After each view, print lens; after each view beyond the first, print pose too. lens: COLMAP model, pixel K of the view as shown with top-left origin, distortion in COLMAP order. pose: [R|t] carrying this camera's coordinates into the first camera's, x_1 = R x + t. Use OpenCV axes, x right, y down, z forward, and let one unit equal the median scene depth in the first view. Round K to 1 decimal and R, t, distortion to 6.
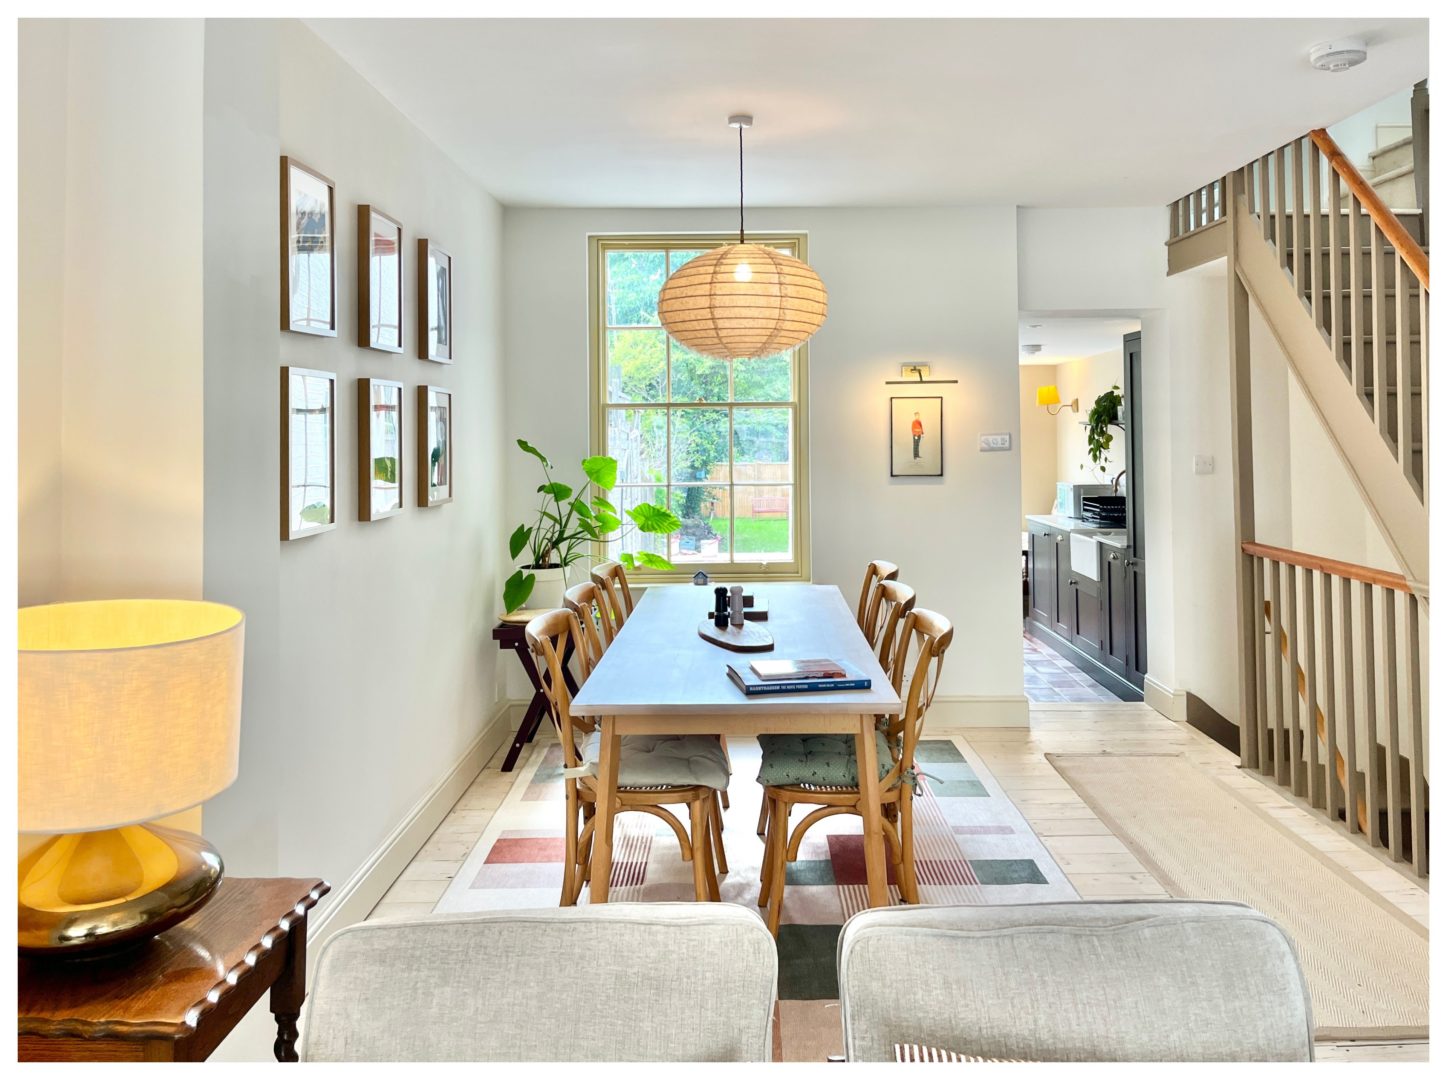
lens RADIAL K [[1104.3, 0, 723.5], [0, 1104.3, 540.0], [0, 0, 1]] dist [0.000550, 0.000063]
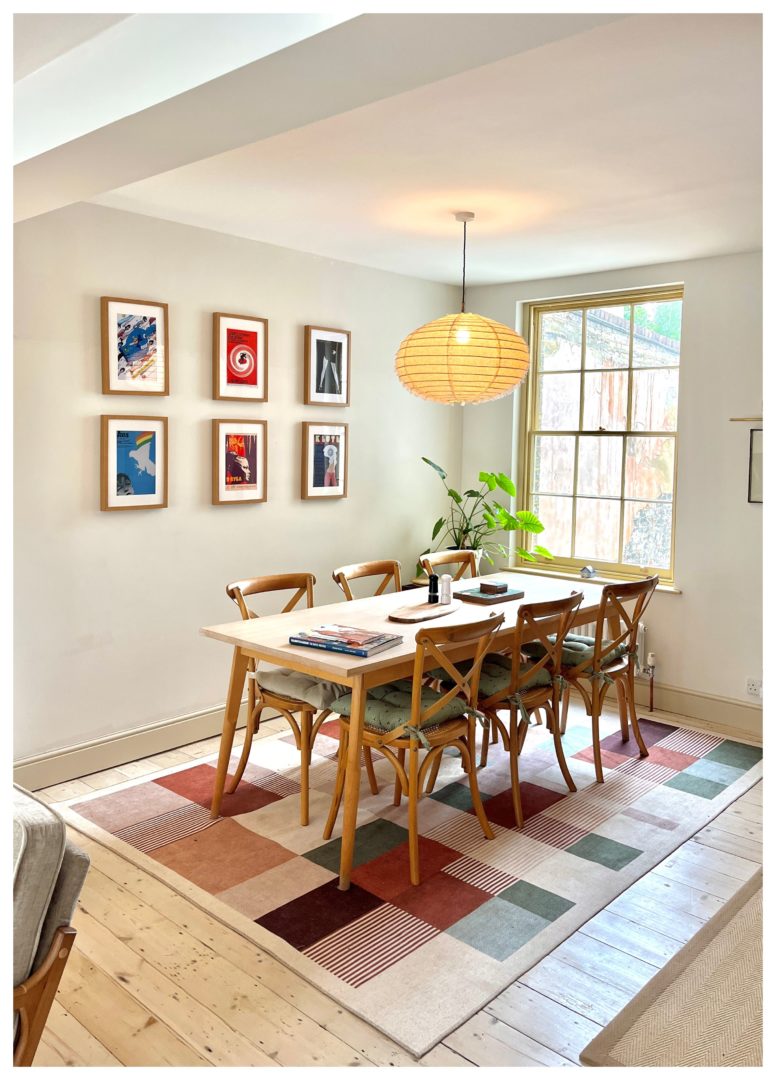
lens RADIAL K [[842.2, 0, 387.8], [0, 842.2, 554.7], [0, 0, 1]] dist [-0.000215, 0.000078]
pose [[0.747463, 0.111854, -0.654819, 0.535279], [-0.086156, 0.993720, 0.071399, -0.041410], [0.658693, 0.003048, 0.752405, 0.165023]]
